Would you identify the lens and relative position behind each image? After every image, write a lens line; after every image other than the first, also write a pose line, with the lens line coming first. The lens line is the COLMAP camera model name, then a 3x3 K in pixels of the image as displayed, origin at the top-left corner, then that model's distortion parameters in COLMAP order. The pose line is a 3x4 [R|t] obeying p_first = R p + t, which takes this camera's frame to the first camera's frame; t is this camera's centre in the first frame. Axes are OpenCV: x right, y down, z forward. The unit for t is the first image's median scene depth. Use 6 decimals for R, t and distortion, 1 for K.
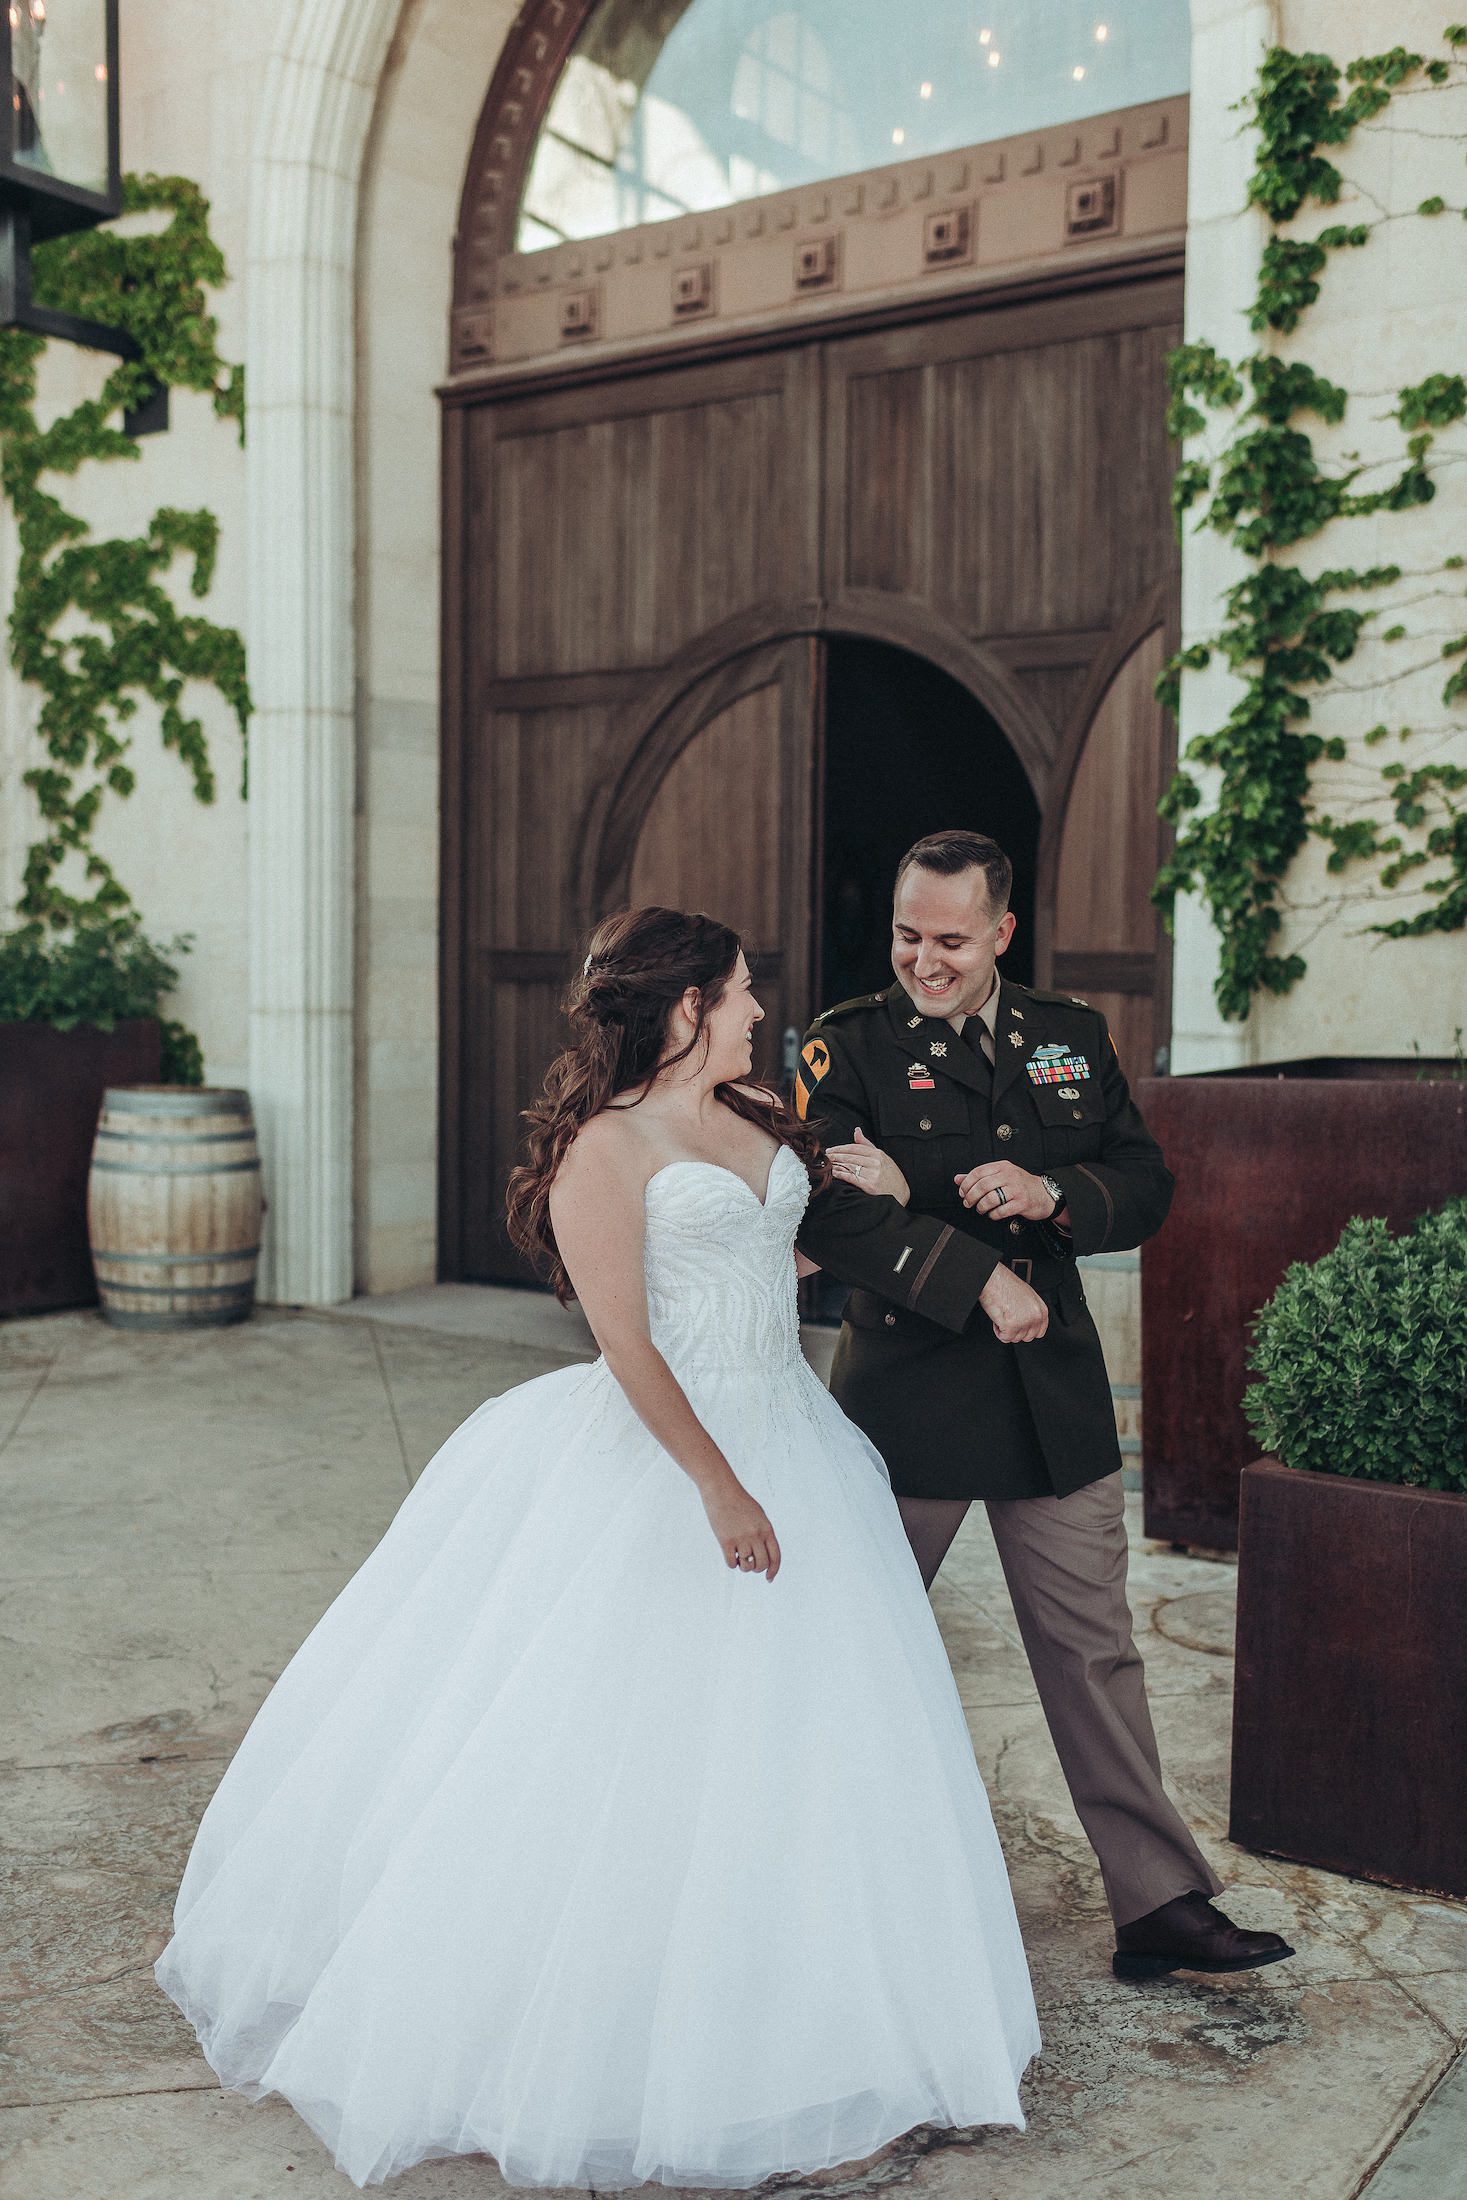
lens RADIAL K [[2305.4, 0, 643.7], [0, 2305.4, 1098.0], [0, 0, 1]] dist [0.014721, -0.049329]
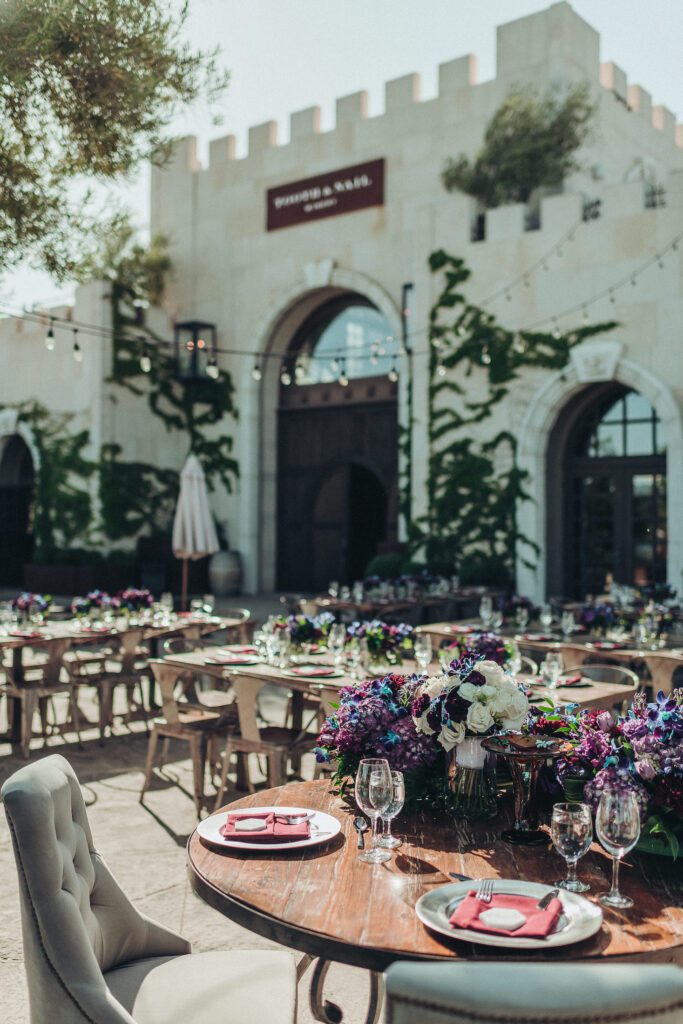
lens RADIAL K [[1027.2, 0, 341.5], [0, 1027.2, 512.0], [0, 0, 1]] dist [-0.014239, 0.034179]
pose [[0.999656, -0.003213, -0.026027, 0.110307], [0.001384, 0.997546, -0.069994, 0.067458], [0.026188, 0.069934, 0.997208, -1.213044]]
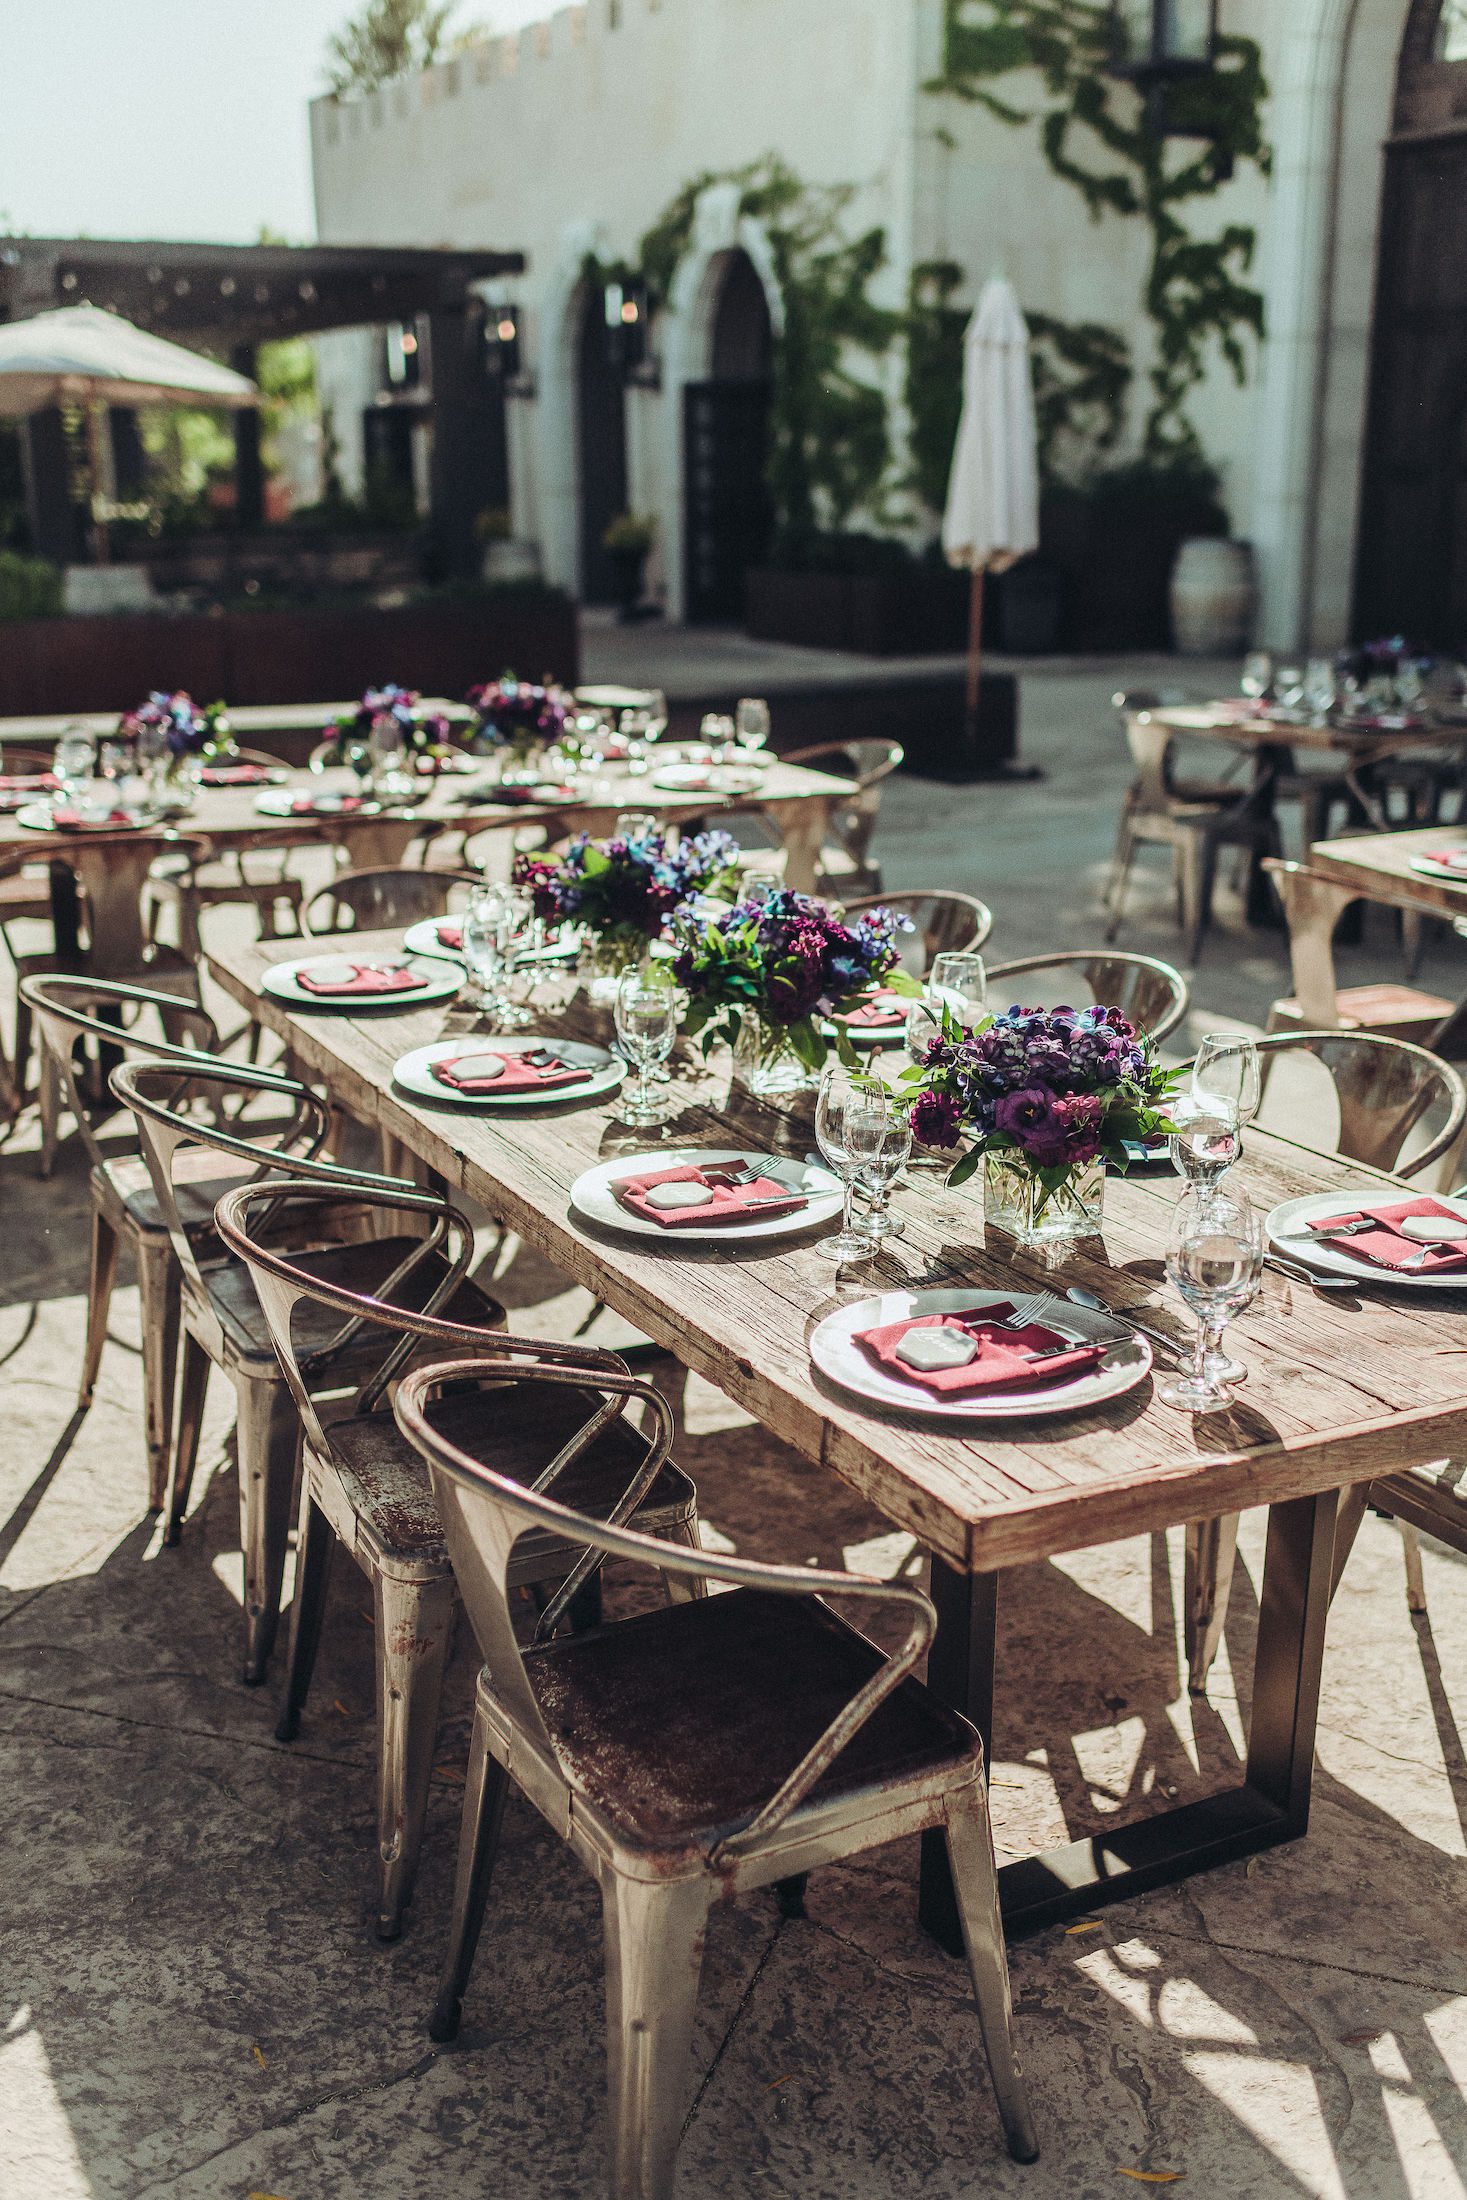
lens RADIAL K [[2206.9, 0, 733.5], [0, 2206.9, 1100.0], [0, 0, 1]] dist [-0.014239, 0.034179]
pose [[0.905755, 0.103963, -0.410853, 0.244207], [-0.010731, 0.974760, 0.222997, 0.047051], [0.423666, -0.197572, 0.884009, -0.923848]]
